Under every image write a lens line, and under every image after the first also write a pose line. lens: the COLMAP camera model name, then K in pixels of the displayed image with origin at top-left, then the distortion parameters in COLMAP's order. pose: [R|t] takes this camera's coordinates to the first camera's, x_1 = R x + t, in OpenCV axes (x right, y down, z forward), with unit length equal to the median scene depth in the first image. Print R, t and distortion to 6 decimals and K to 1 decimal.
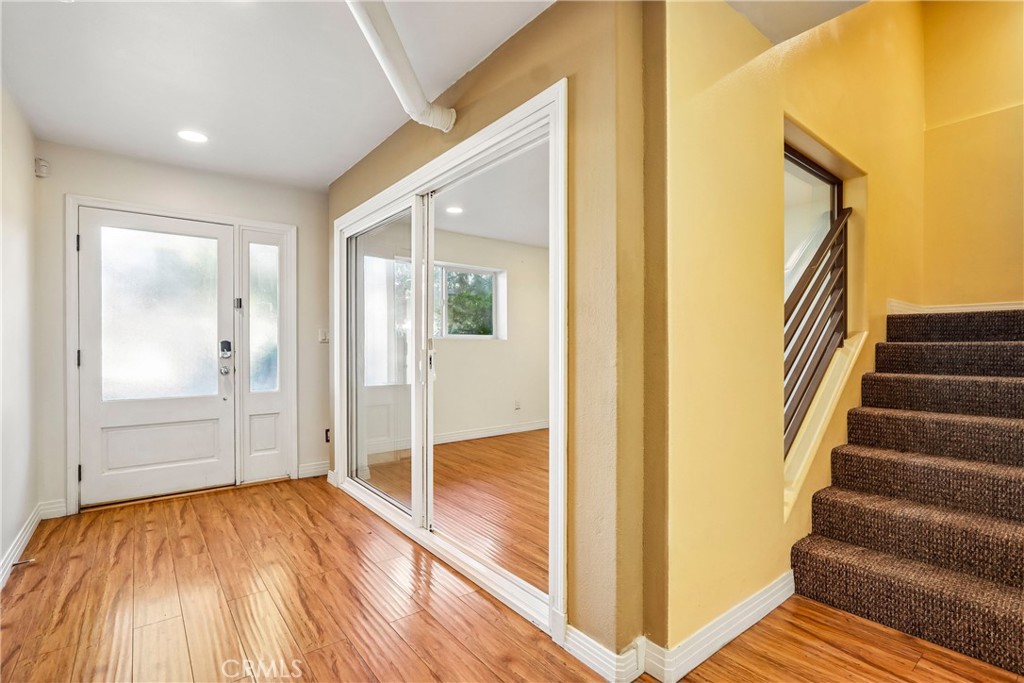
lens RADIAL K [[474.5, 0, 507.0], [0, 474.5, 345.5], [0, 0, 1]] dist [-0.018337, 0.005050]
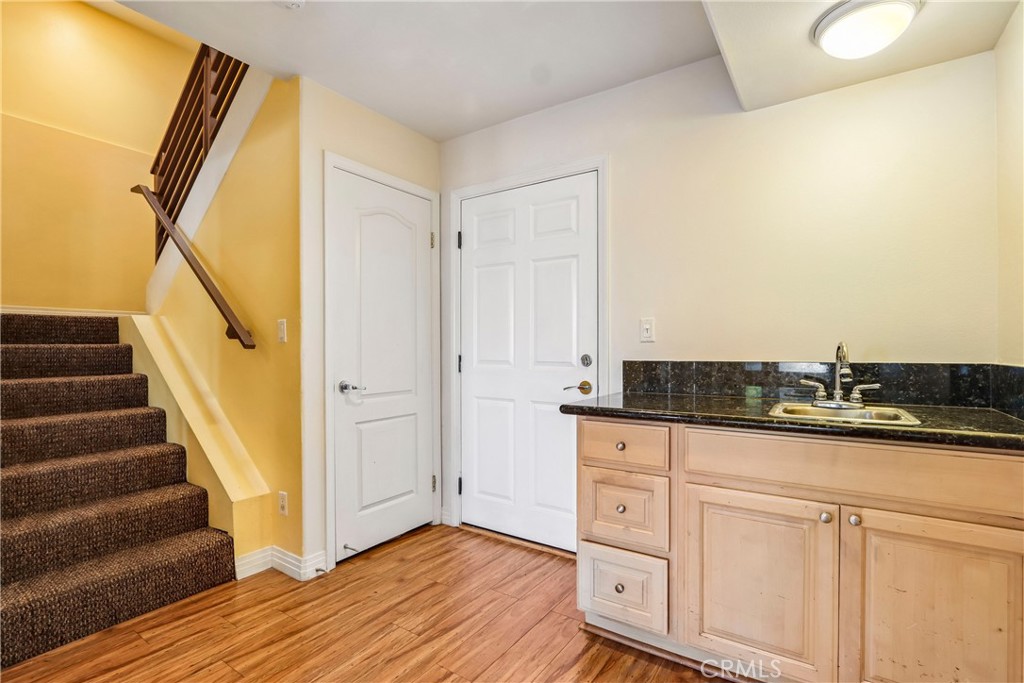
lens RADIAL K [[474.5, 0, 506.6], [0, 474.5, 345.7], [0, 0, 1]] dist [-0.018337, 0.005050]
pose [[-0.290208, 0.005874, 0.956946, -0.313803], [0.000431, 0.999982, -0.006007, 0.001540], [-0.956963, -0.001331, -0.290205, 0.373017]]
